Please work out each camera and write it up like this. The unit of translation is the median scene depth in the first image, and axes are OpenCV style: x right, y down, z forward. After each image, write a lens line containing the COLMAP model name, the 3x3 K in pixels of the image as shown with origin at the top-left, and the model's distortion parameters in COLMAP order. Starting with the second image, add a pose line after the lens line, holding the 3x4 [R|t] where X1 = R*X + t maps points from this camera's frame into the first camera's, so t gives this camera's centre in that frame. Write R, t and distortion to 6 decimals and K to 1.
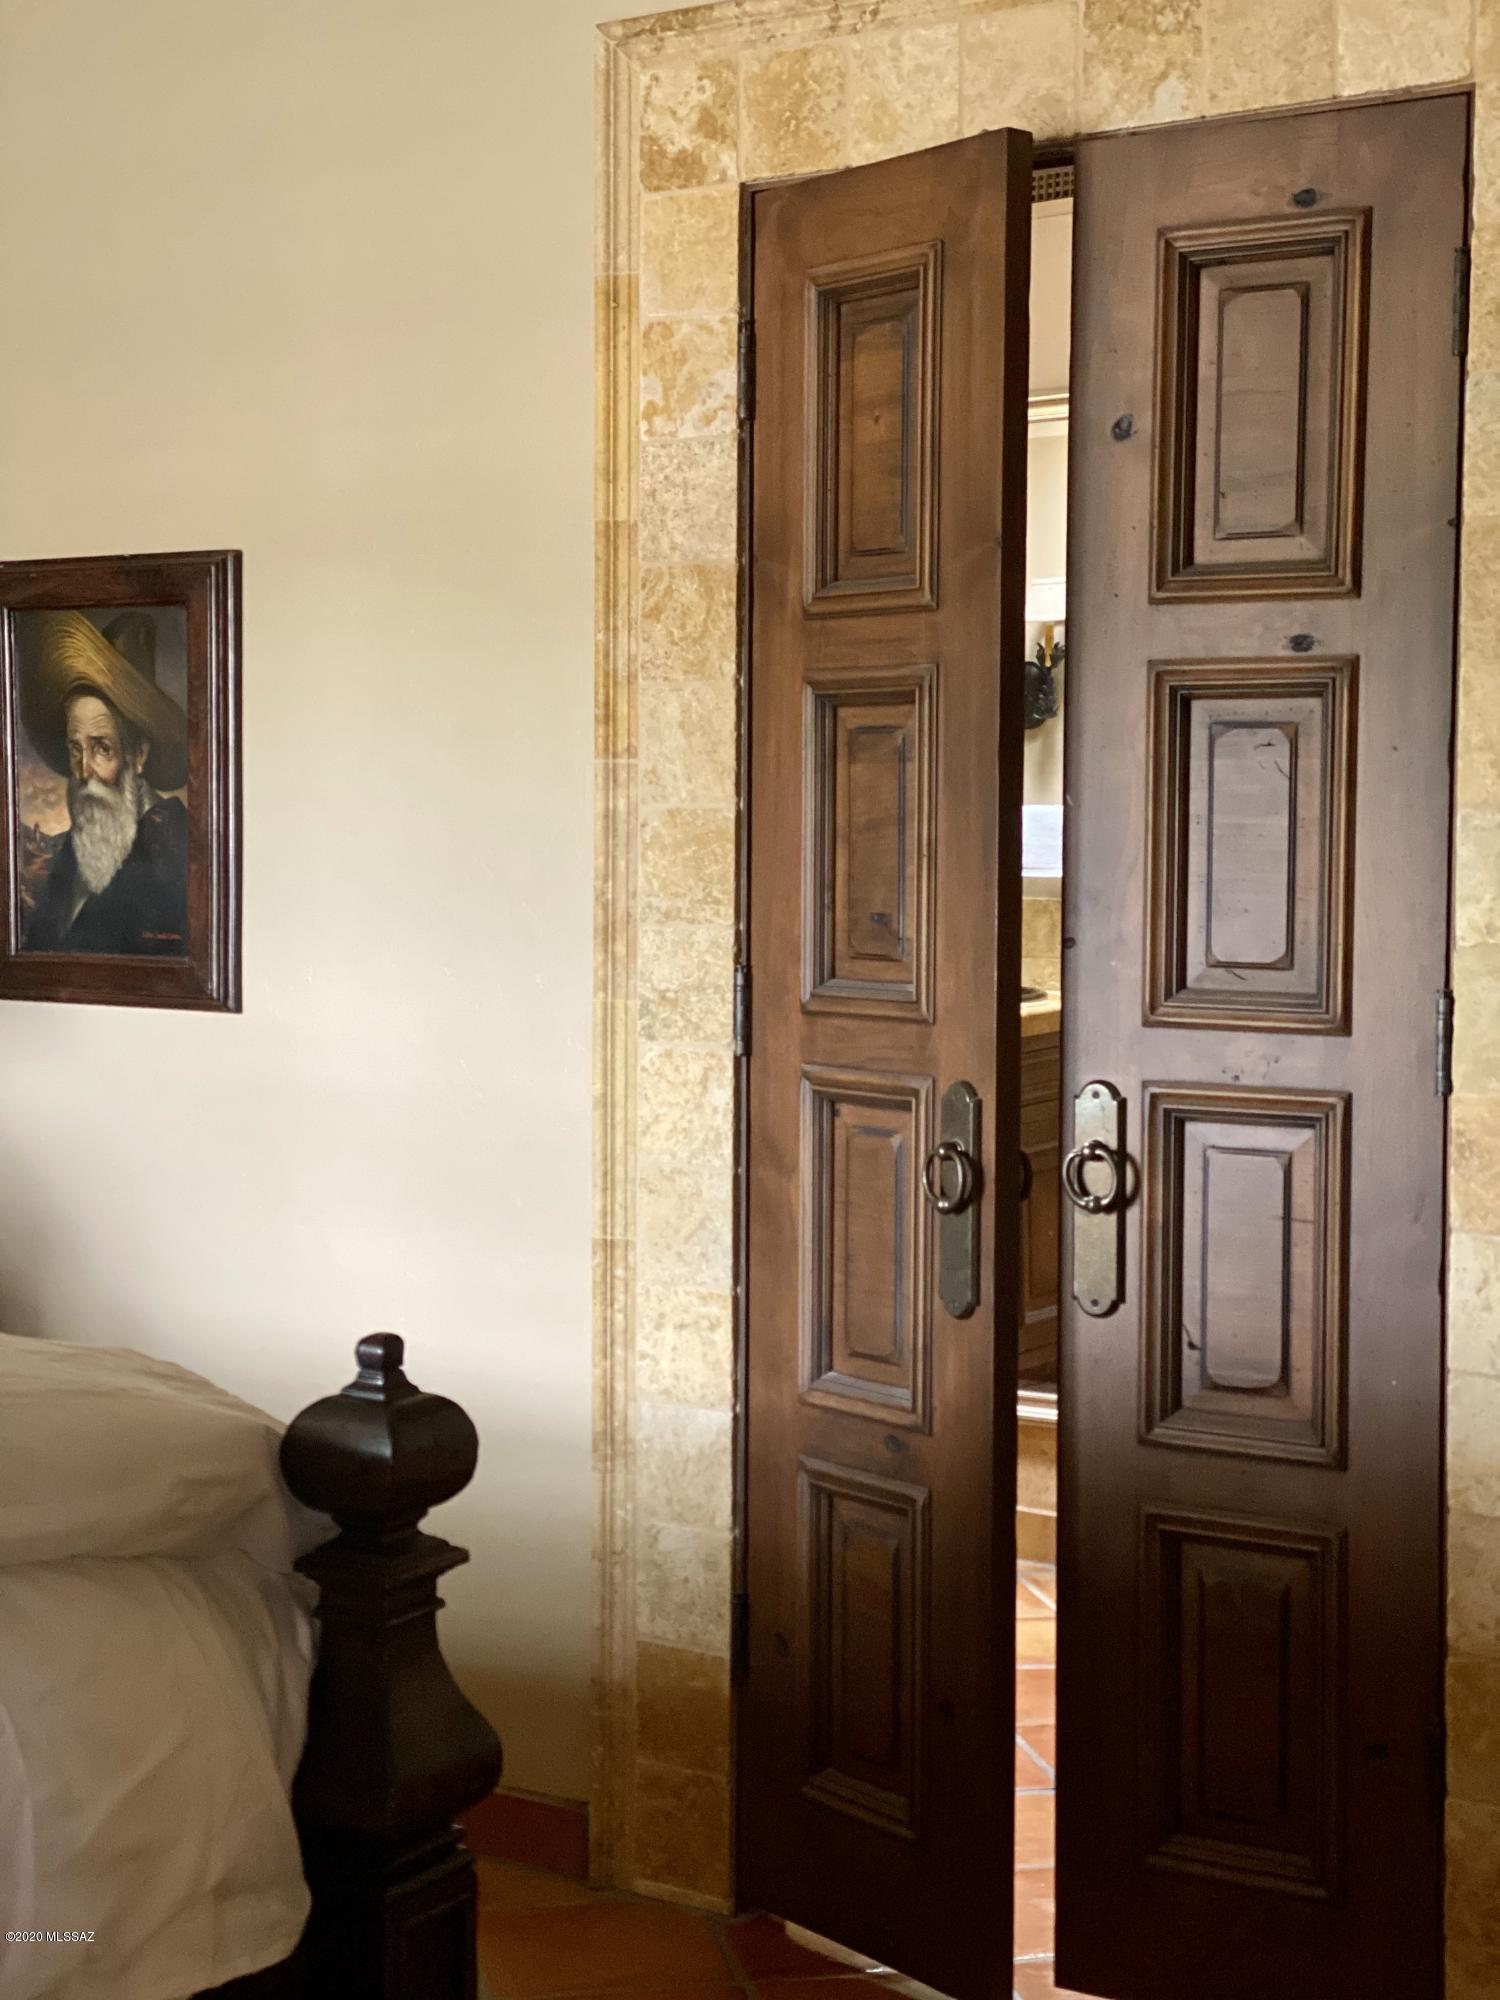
lens RADIAL K [[3039.2, 0, 747.5], [0, 3039.2, 915.9], [0, 0, 1]] dist [0.154323, -0.035351]
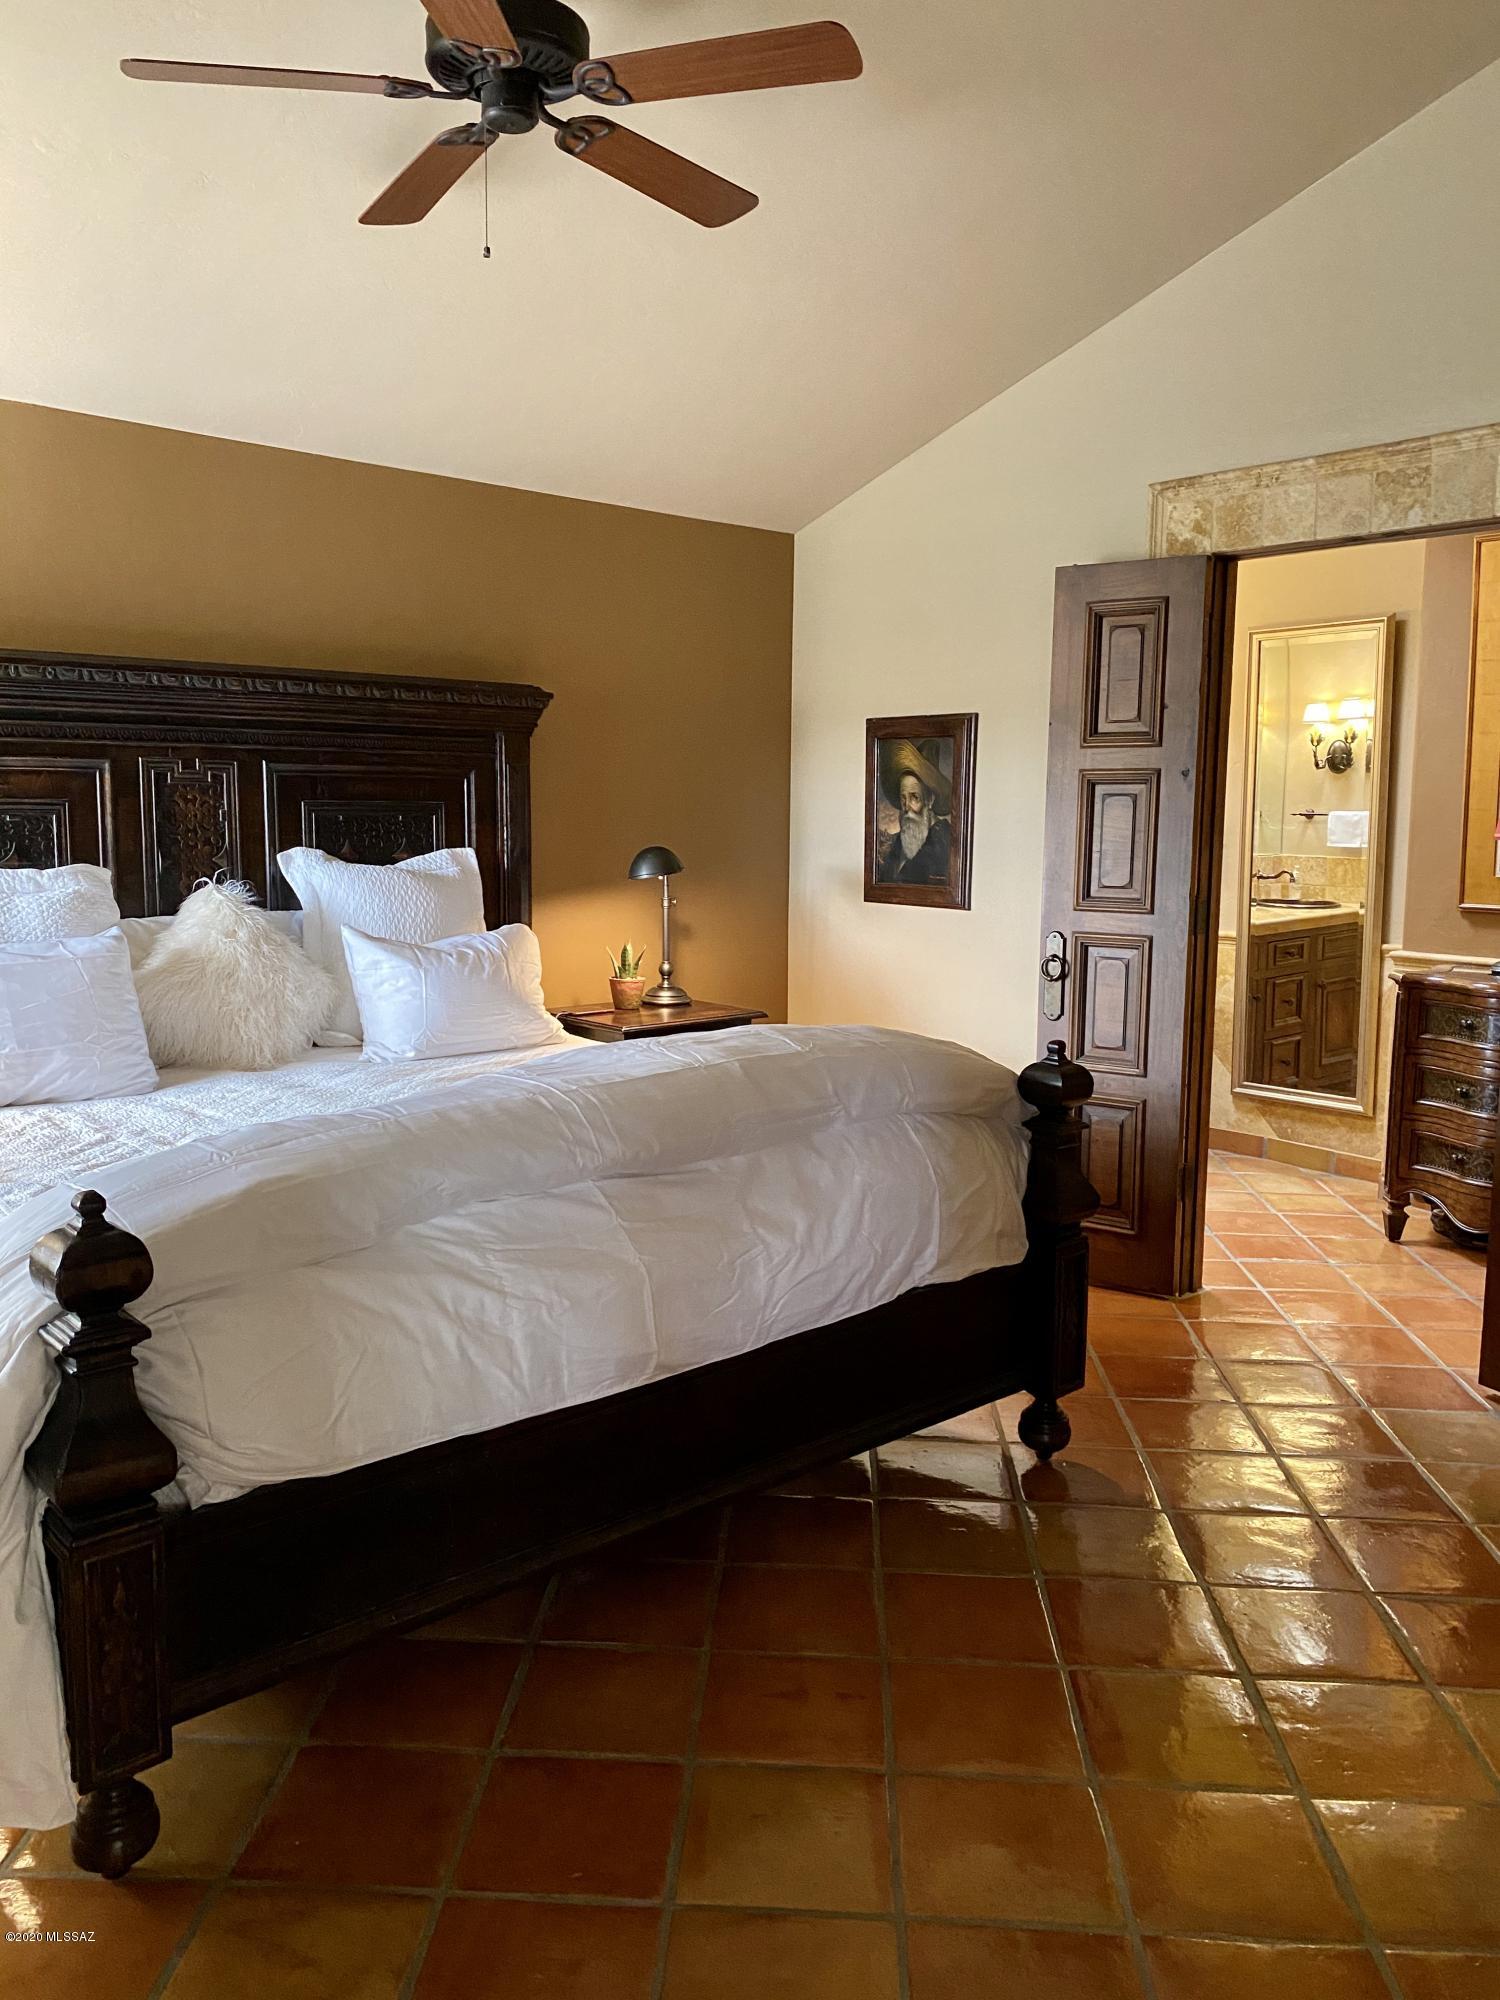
lens RADIAL K [[1545.6, 0, 761.0], [0, 1545.6, 983.3], [0, 0, 1]] dist [0.061925, -0.085791]
pose [[0.966726, 0.036884, -0.253142, -0.021477], [-0.015998, 0.996331, 0.084075, -0.012664], [0.255314, -0.077228, 0.963769, -0.229144]]
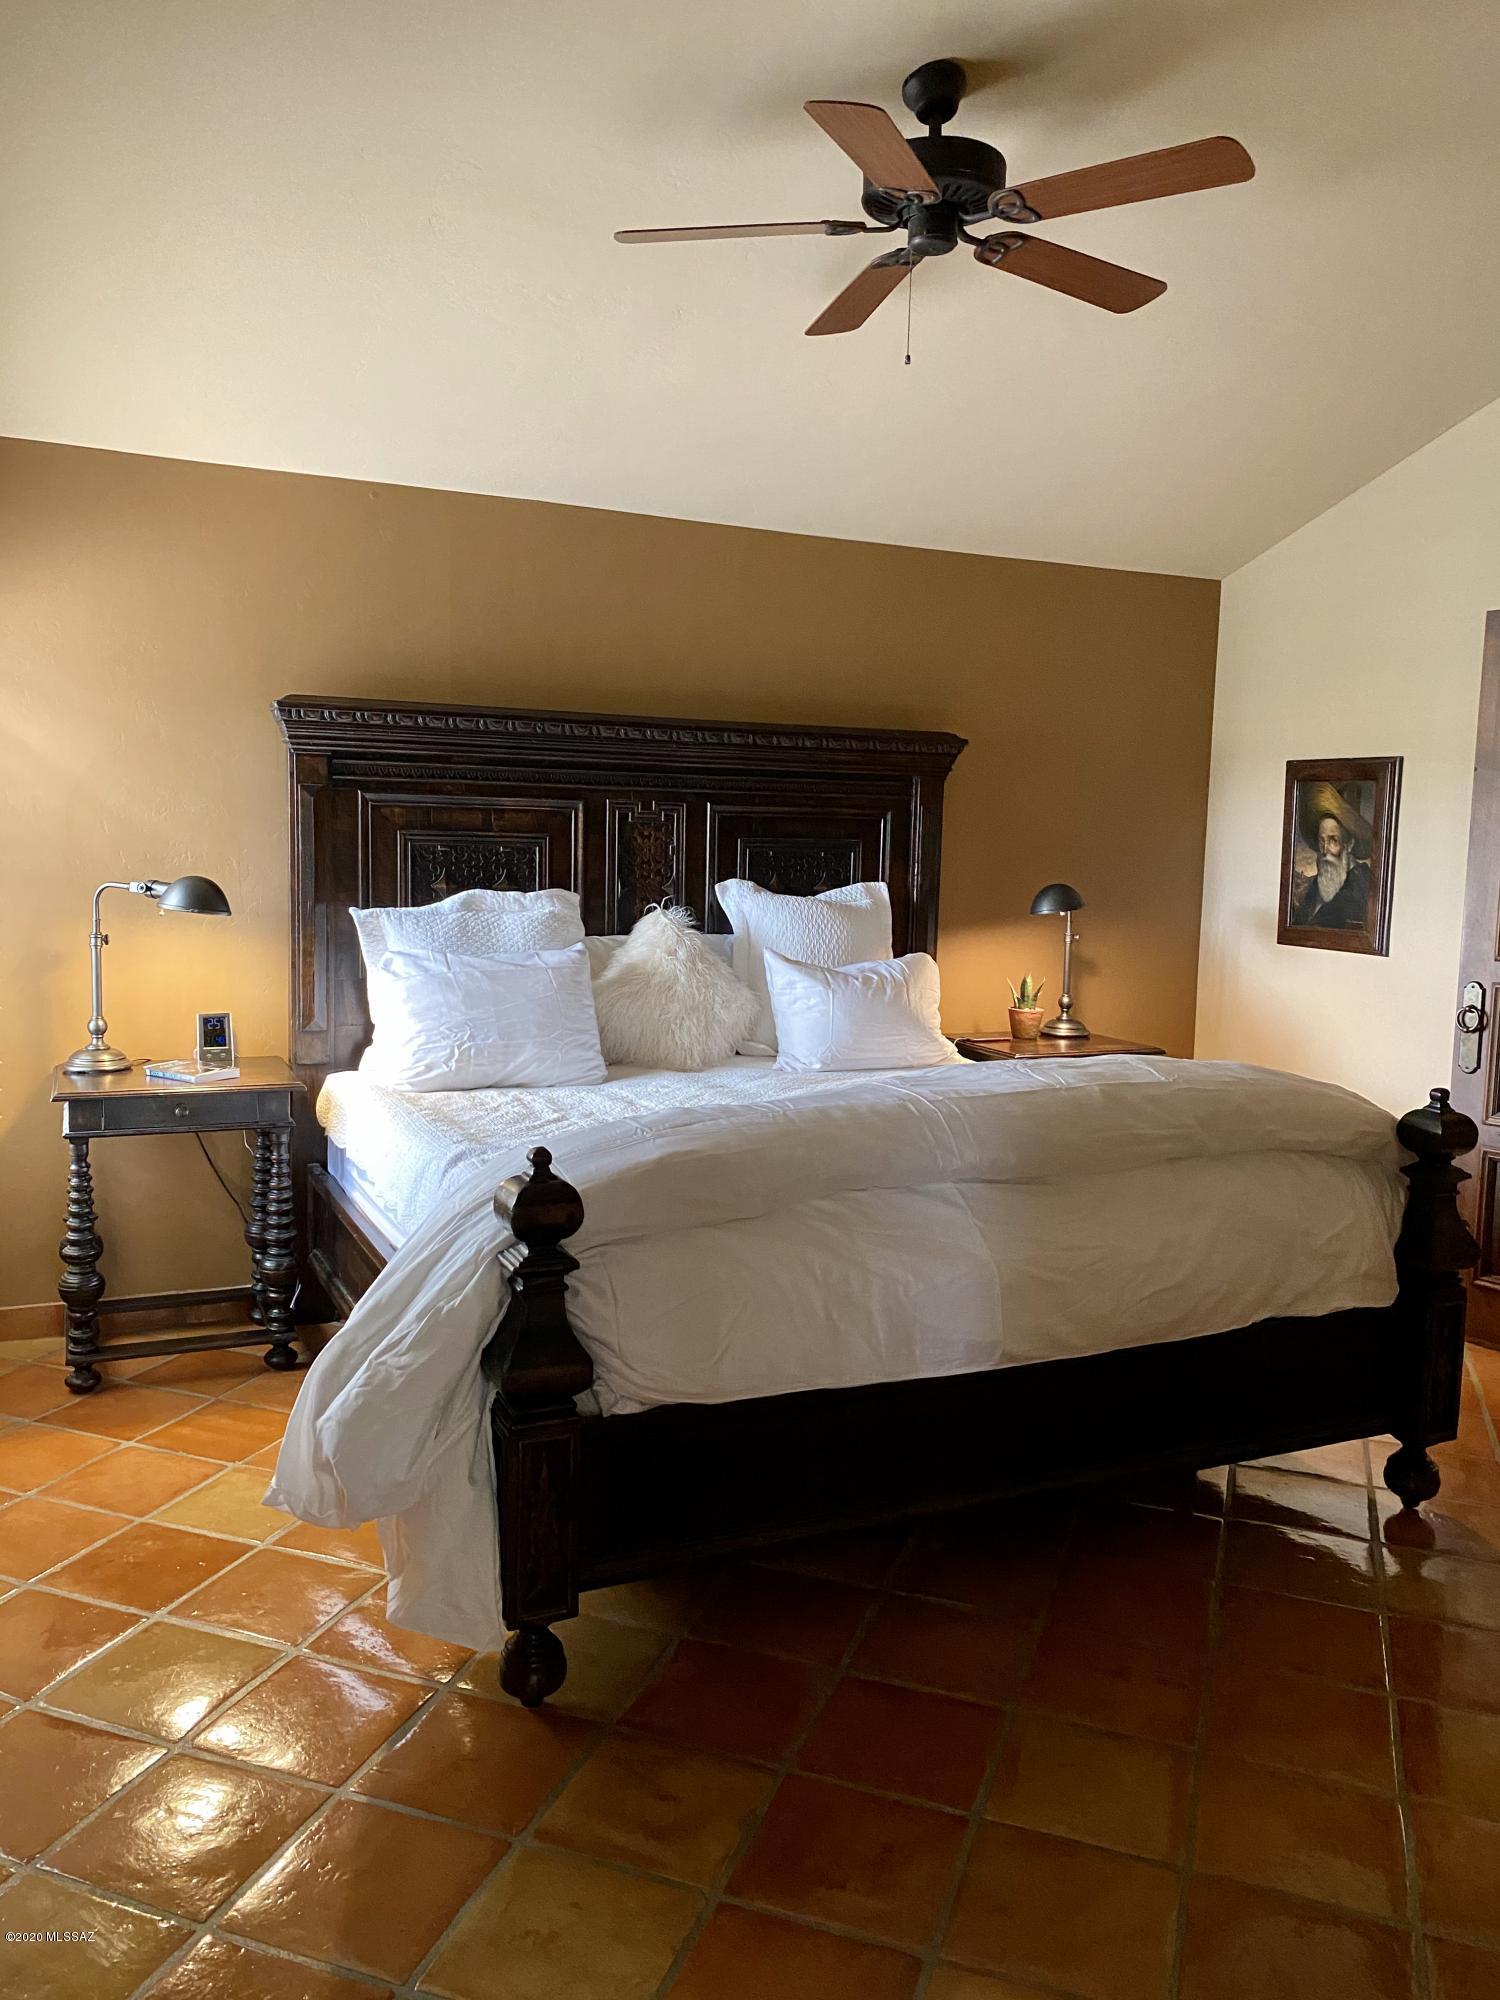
lens RADIAL K [[1539.5, 0, 751.1], [0, 1539.5, 984.4], [0, 0, 1]] dist [0.182892, -0.510891]
pose [[0.851857, 0.071434, -0.518881, 0.044221], [-0.040219, 0.996652, 0.071181, -0.015087], [0.522228, -0.039767, 0.851878, -0.299101]]
